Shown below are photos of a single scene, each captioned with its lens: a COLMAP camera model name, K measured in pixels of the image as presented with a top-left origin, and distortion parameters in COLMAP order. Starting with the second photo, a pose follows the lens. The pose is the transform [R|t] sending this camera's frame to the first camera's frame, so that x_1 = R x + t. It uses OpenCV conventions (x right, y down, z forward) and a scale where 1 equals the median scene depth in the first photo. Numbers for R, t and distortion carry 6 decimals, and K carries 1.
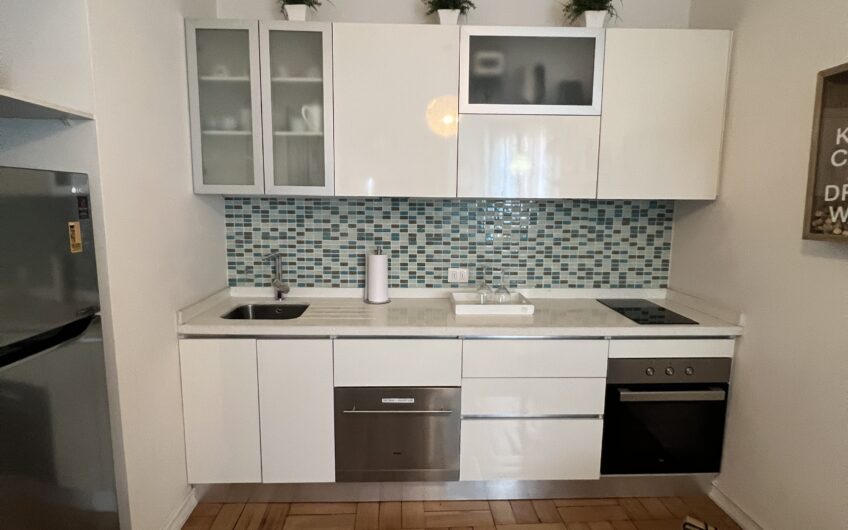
lens RADIAL K [[450.7, 0, 426.1], [0, 450.7, 261.8], [0, 0, 1]] dist [-0.003503, 0.000615]
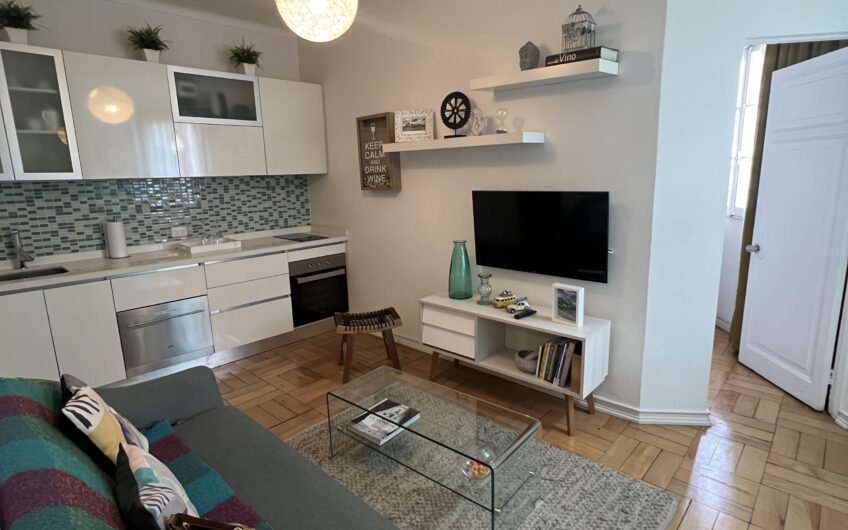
lens RADIAL K [[450.7, 0, 426.1], [0, 450.7, 261.8], [0, 0, 1]] dist [-0.003503, 0.000615]
pose [[0.717830, -0.162554, 0.676976, -0.355073], [0.123294, 0.986673, 0.106183, 0.070160], [-0.685215, 0.007246, 0.728305, -0.588029]]
